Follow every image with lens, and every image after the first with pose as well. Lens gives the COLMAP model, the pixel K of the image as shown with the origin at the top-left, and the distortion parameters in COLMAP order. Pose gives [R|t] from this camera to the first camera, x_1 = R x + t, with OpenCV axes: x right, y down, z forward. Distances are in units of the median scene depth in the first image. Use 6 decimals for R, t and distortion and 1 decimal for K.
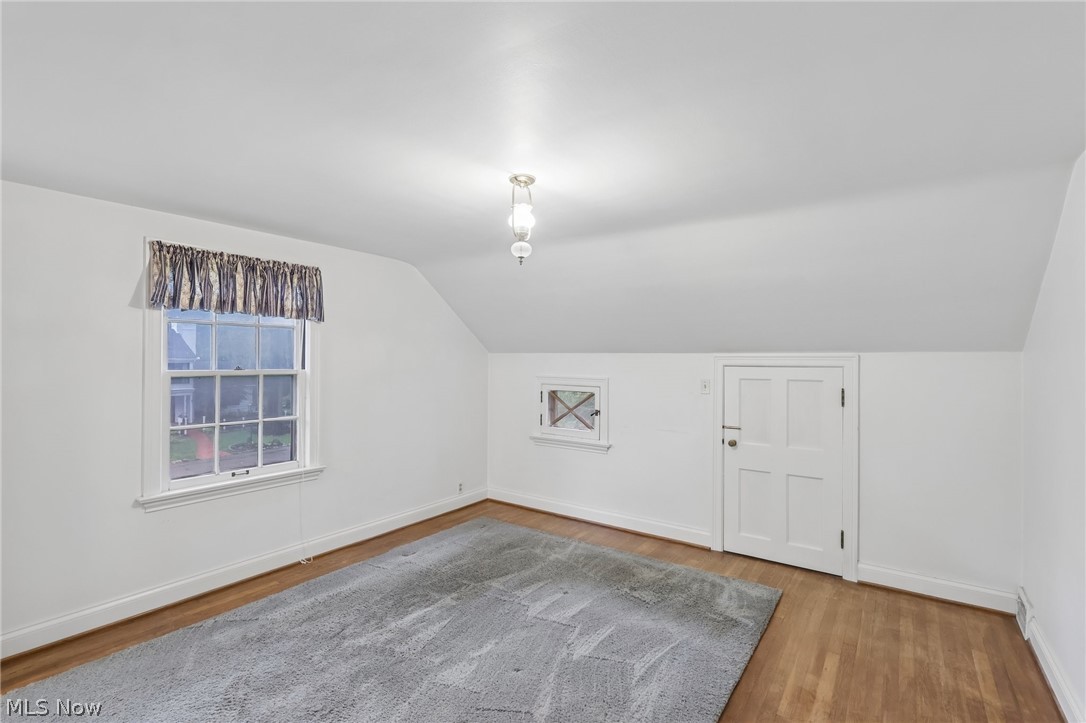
lens RADIAL K [[495.7, 0, 542.6], [0, 495.7, 365.6], [0, 0, 1]] dist [-0.003950, -0.000974]
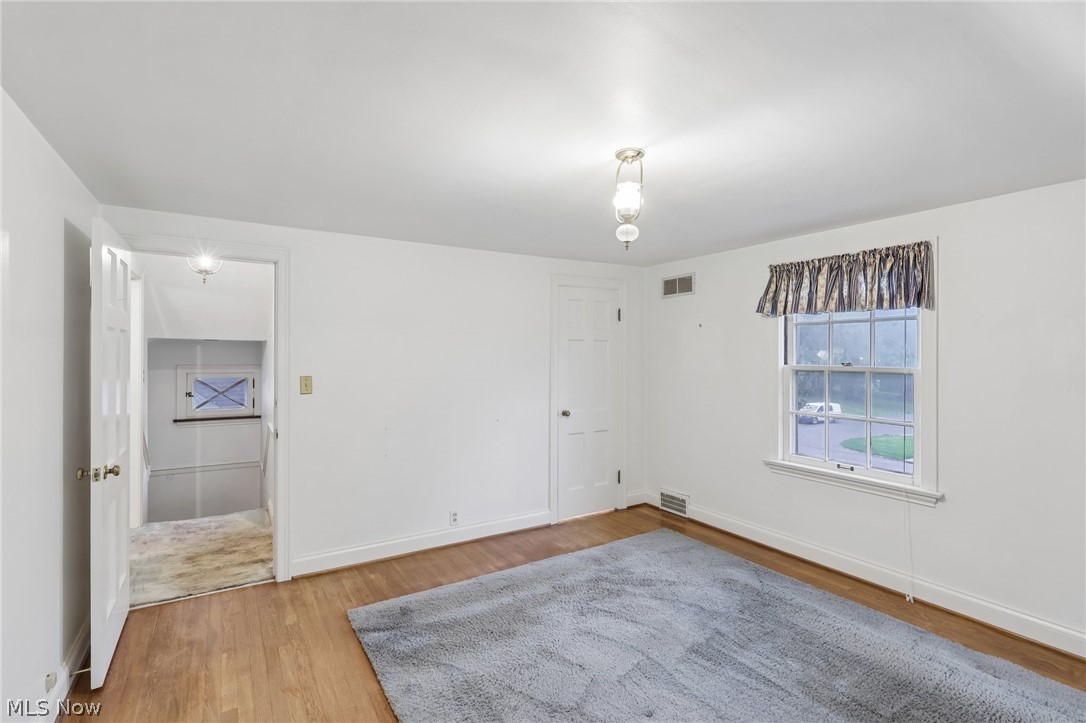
lens RADIAL K [[495.7, 0, 547.9], [0, 495.7, 357.1], [0, 0, 1]] dist [-0.003950, -0.000974]
pose [[-0.386431, -0.009006, -0.922274, 0.574358], [-0.010429, 0.999931, -0.005394, 0.003274], [0.922259, 0.007534, -0.386498, 0.837423]]
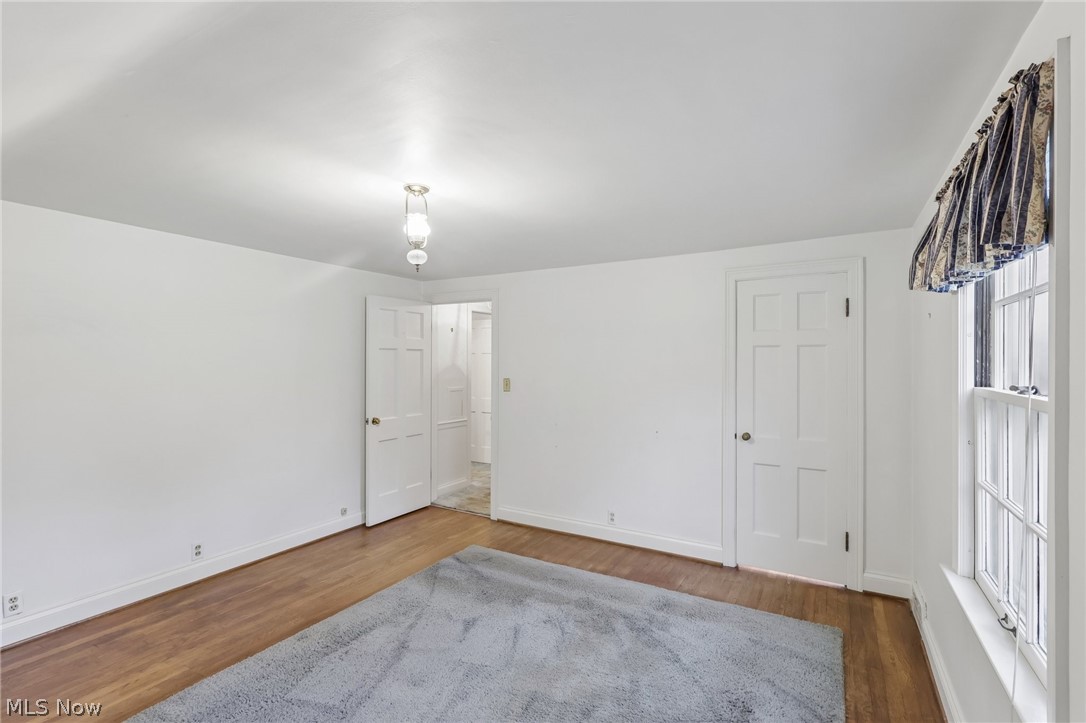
lens RADIAL K [[495.7, 0, 542.0], [0, 495.7, 361.6], [0, 0, 1]] dist [-0.003950, -0.000974]
pose [[-0.995479, -0.017143, -0.093424, -0.155386], [-0.017447, 0.999845, 0.002434, -0.011922], [0.093368, 0.004053, -0.995623, 1.425925]]
